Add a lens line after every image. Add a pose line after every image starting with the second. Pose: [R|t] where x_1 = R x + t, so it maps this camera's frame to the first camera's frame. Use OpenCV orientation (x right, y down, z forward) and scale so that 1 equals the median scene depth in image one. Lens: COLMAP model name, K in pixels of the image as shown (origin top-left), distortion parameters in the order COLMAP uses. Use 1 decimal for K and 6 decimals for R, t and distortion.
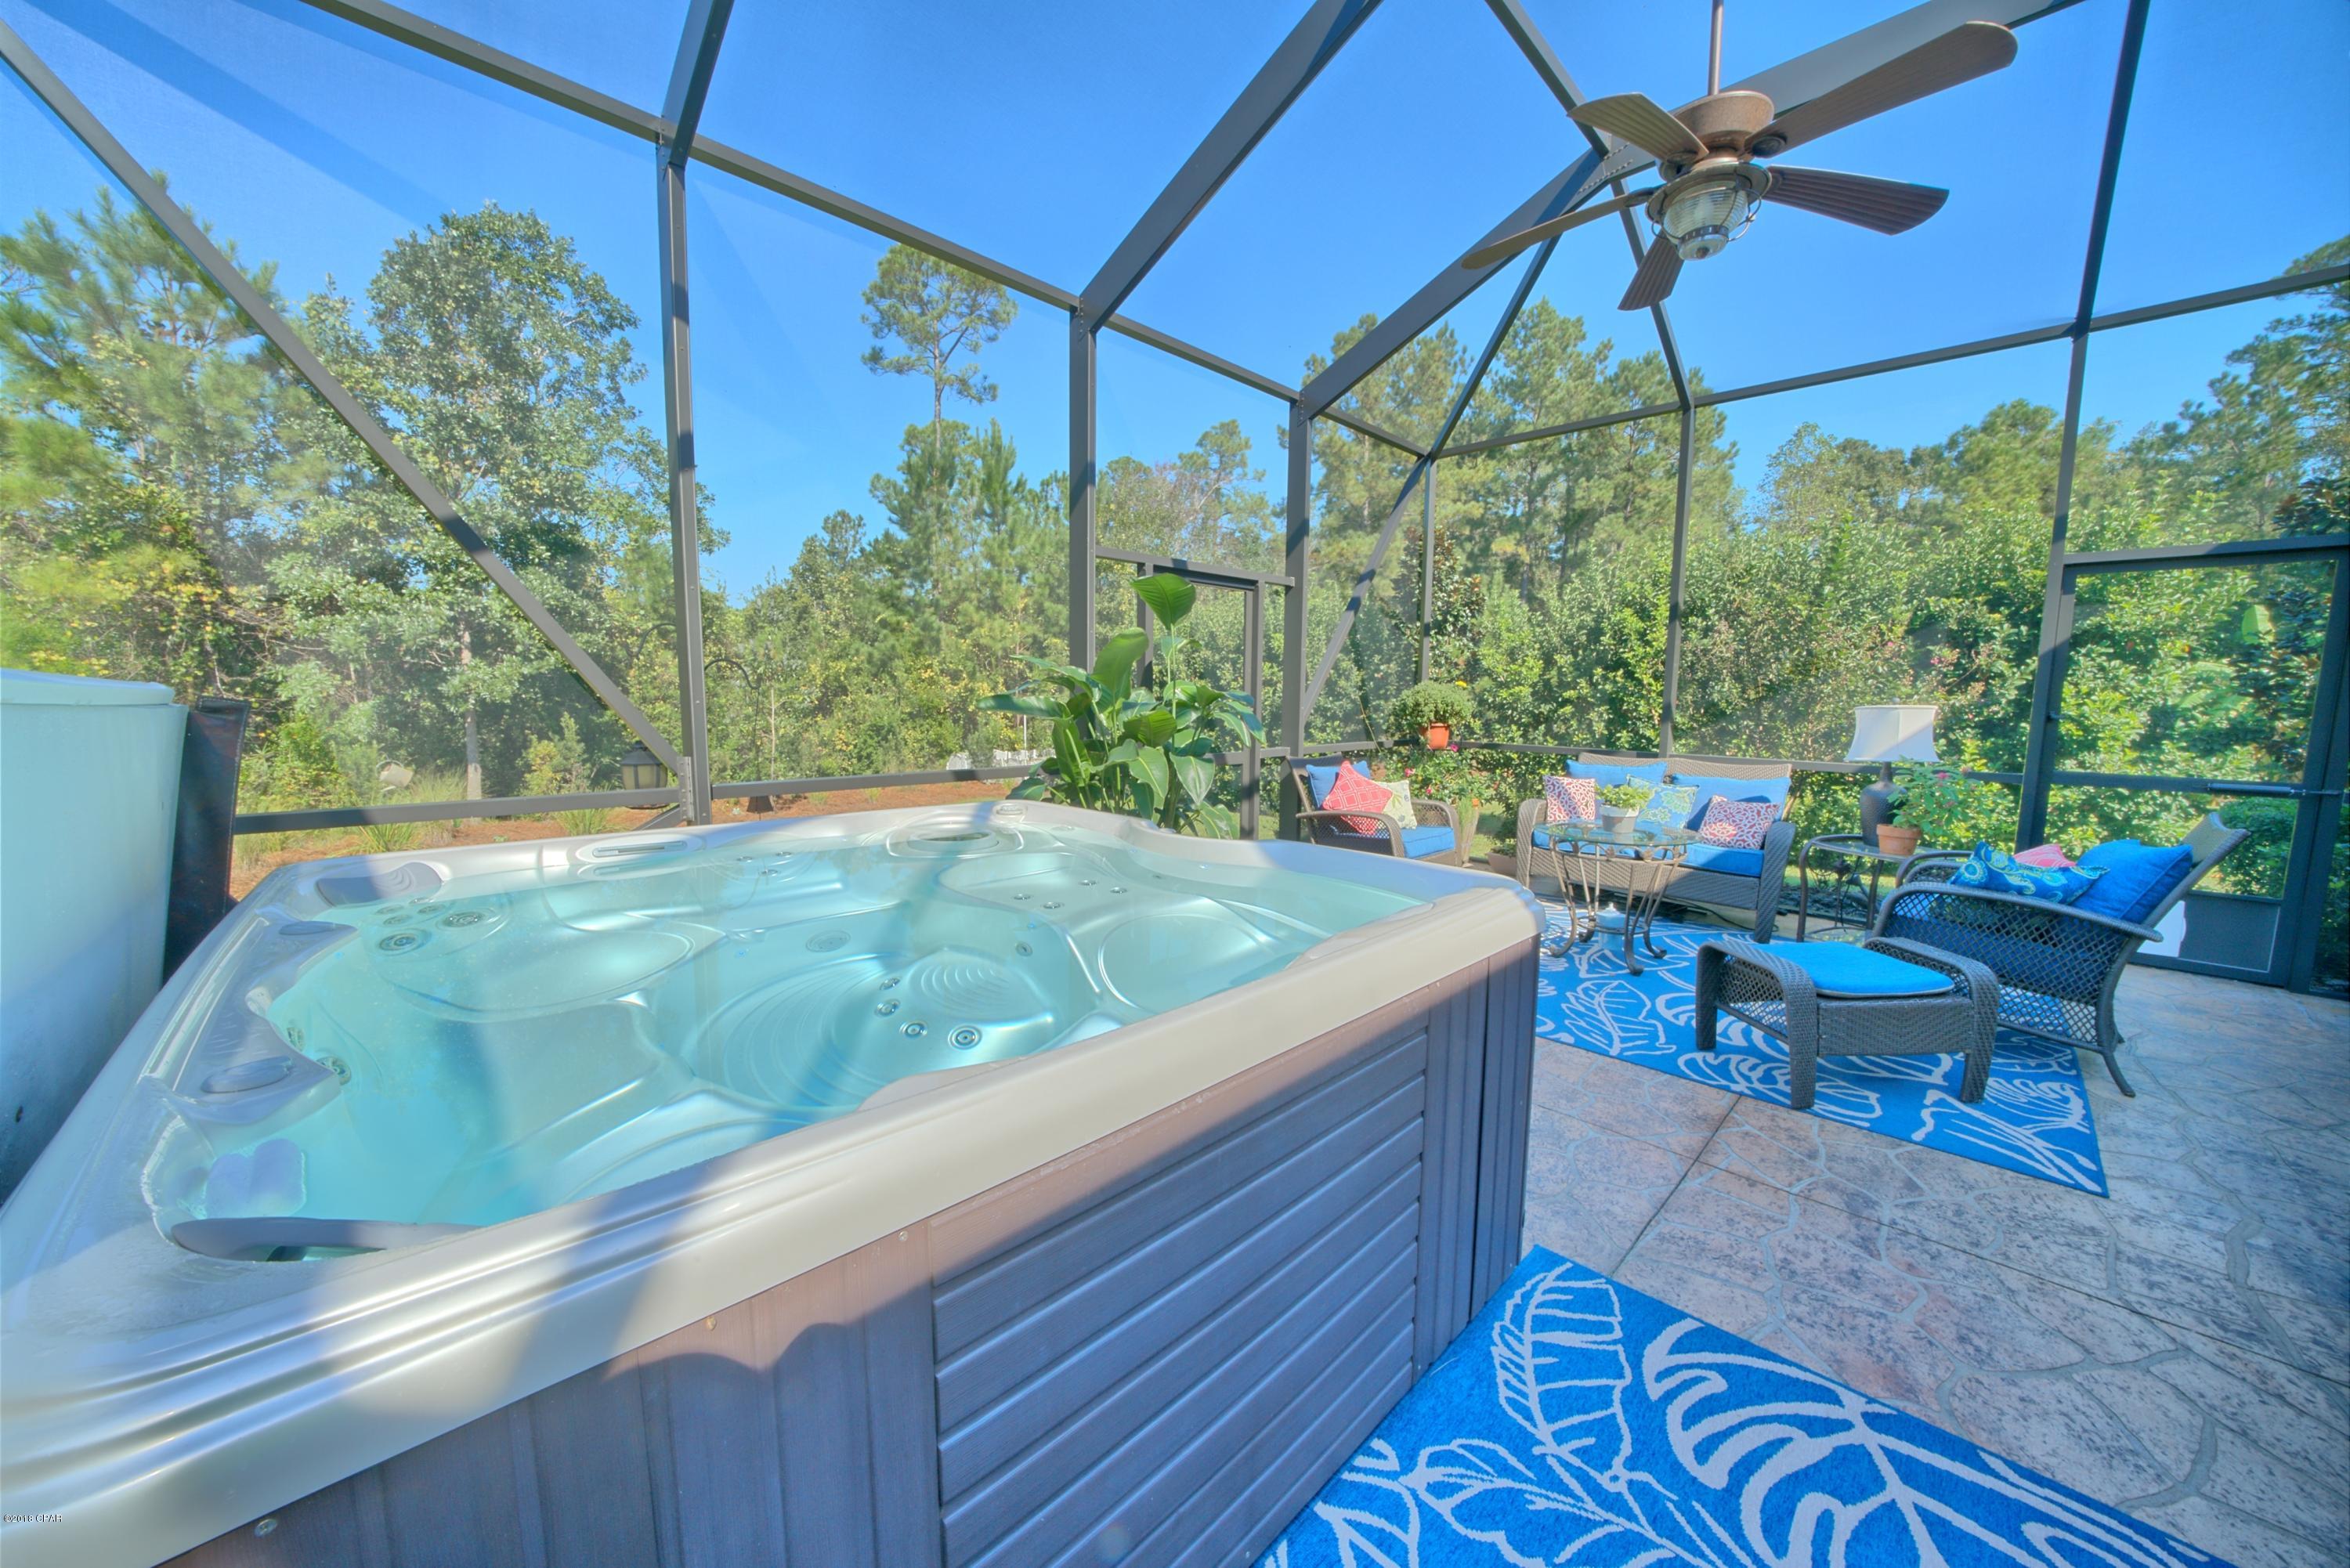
lens RADIAL K [[813.1, 0, 1171.1], [0, 813.1, 787.8], [0, 0, 1]] dist [-0.025975, 0.002906]
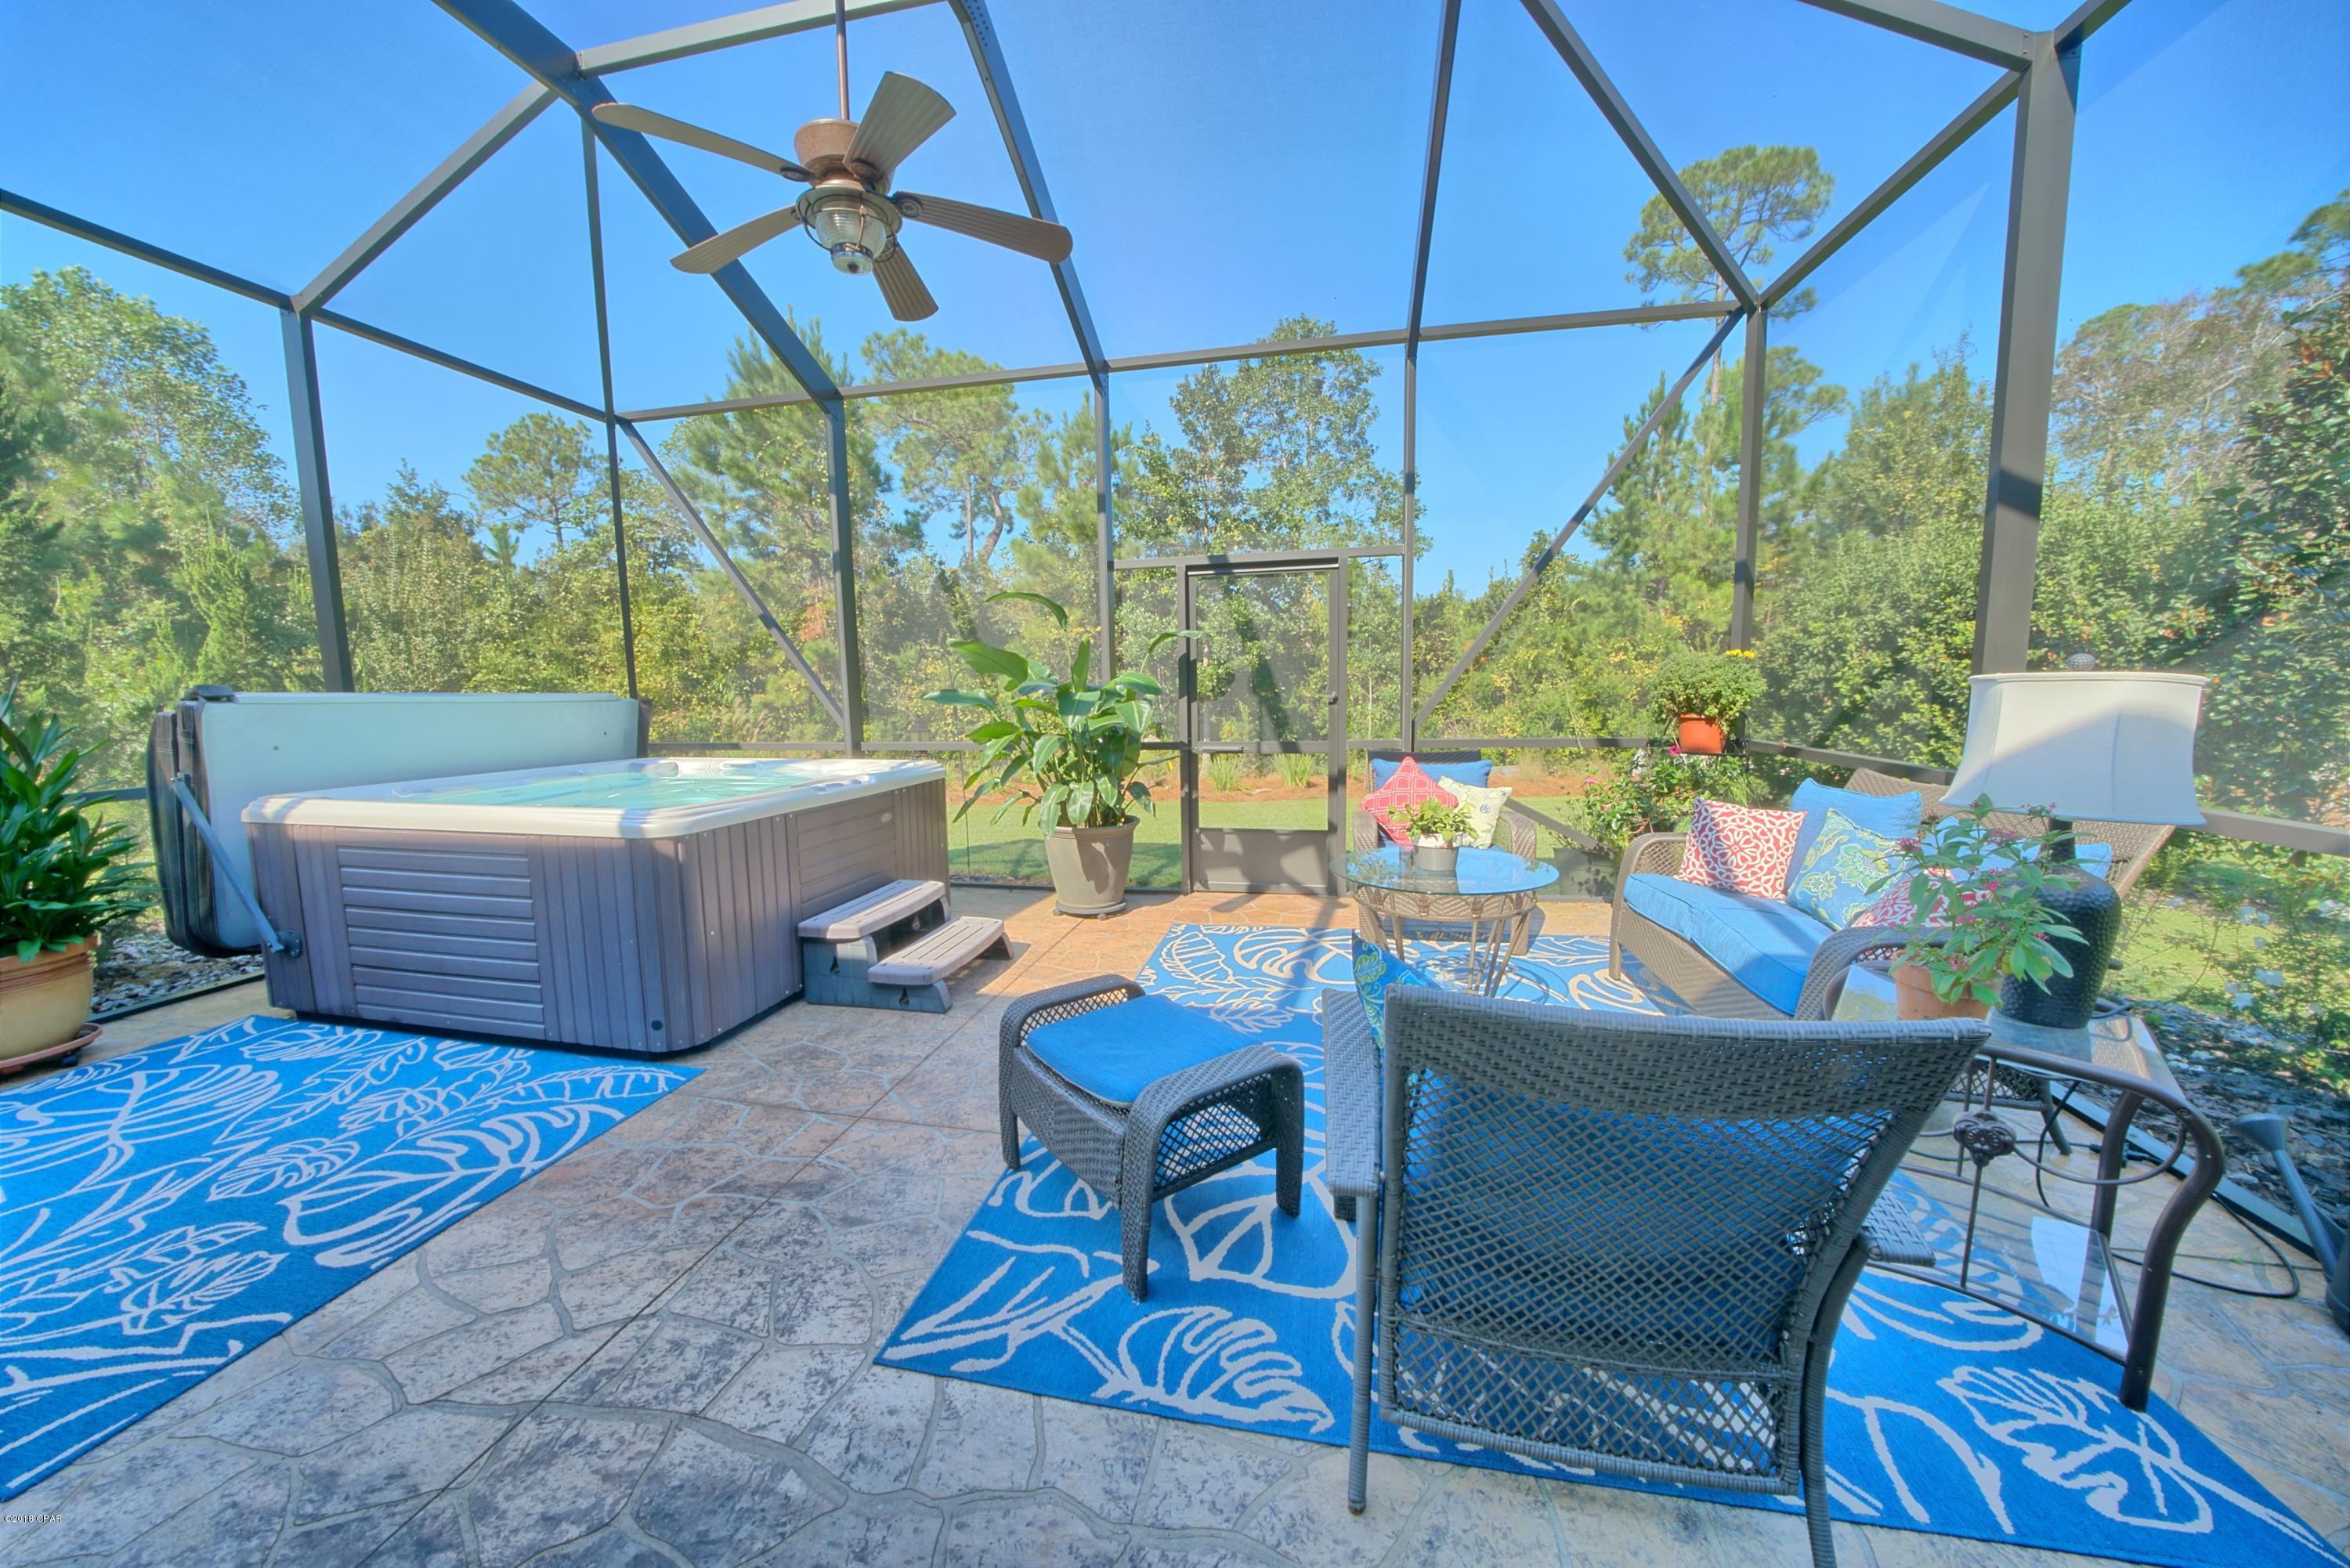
lens RADIAL K [[813.1, 0, 1175.7], [0, 813.1, 788.0], [0, 0, 1]] dist [-0.025975, 0.002906]
pose [[0.558284, 0.083200, -0.825467, 1.627624], [-0.070021, 0.996134, 0.053046, -0.058348], [0.826690, 0.028185, 0.561952, 0.677301]]
